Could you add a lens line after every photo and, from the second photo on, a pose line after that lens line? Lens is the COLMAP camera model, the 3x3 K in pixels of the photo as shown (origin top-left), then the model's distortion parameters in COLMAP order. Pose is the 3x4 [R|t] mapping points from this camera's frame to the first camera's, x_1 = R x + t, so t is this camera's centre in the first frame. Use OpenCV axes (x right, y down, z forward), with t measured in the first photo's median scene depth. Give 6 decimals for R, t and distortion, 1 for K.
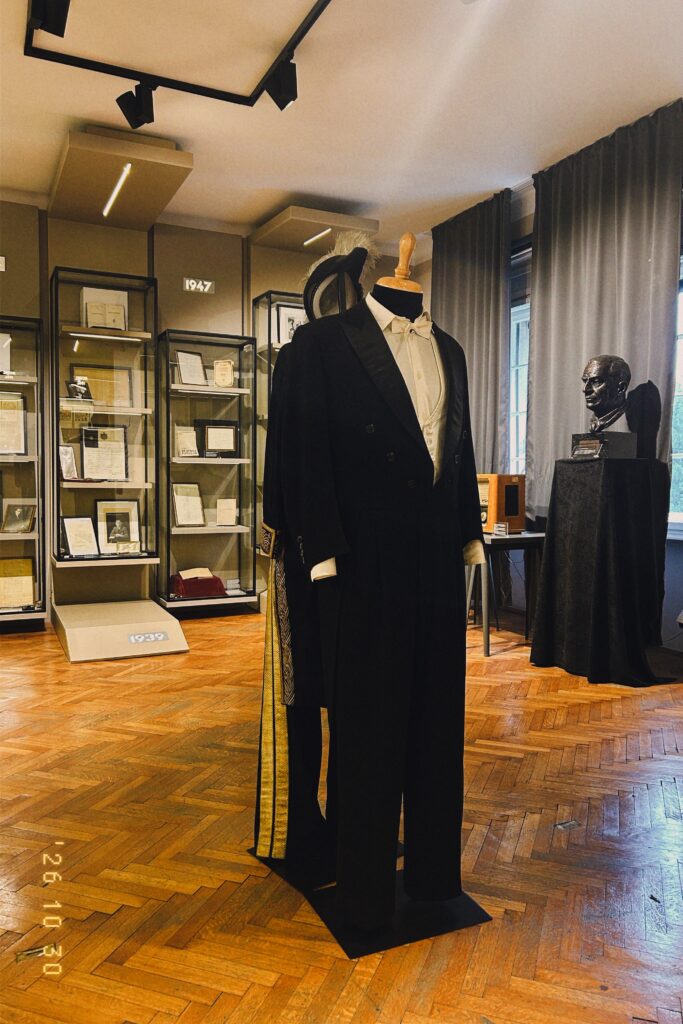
lens RADIAL K [[762.9, 0, 339.6], [0, 762.9, 511.0], [0, 0, 1]] dist [0.037283, -0.022375]
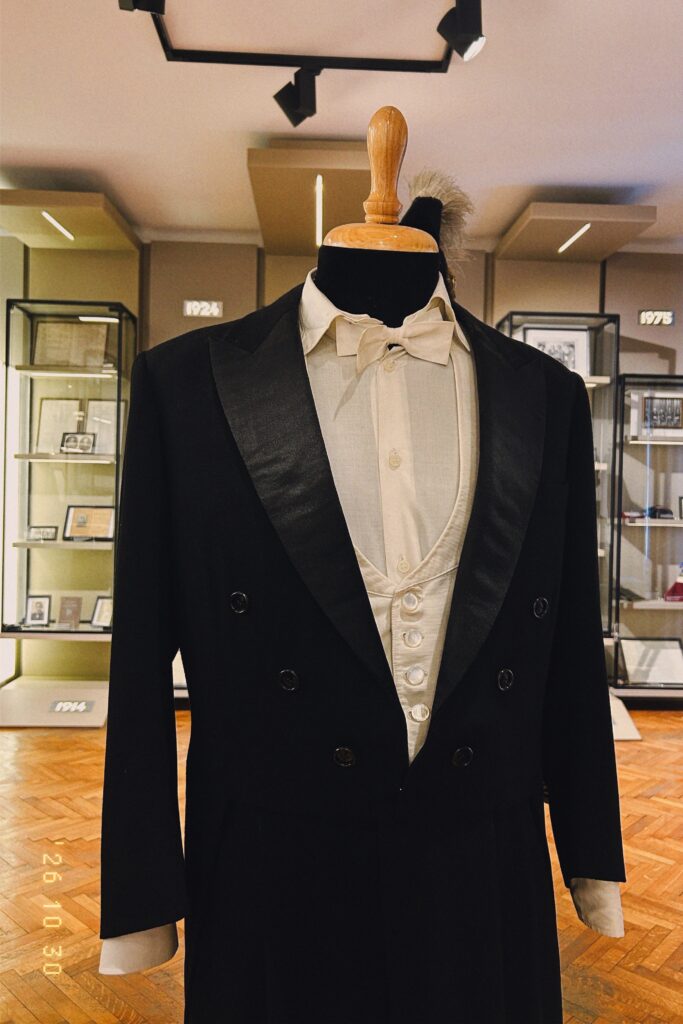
lens RADIAL K [[762.9, 0, 341.6], [0, 762.9, 505.4], [0, 0, 1]] dist [0.037283, -0.022375]
pose [[0.916777, 0.013481, -0.399173, 0.087086], [-0.033123, 0.998554, -0.042349, -0.050905], [0.398024, 0.052047, 0.915897, 0.236542]]
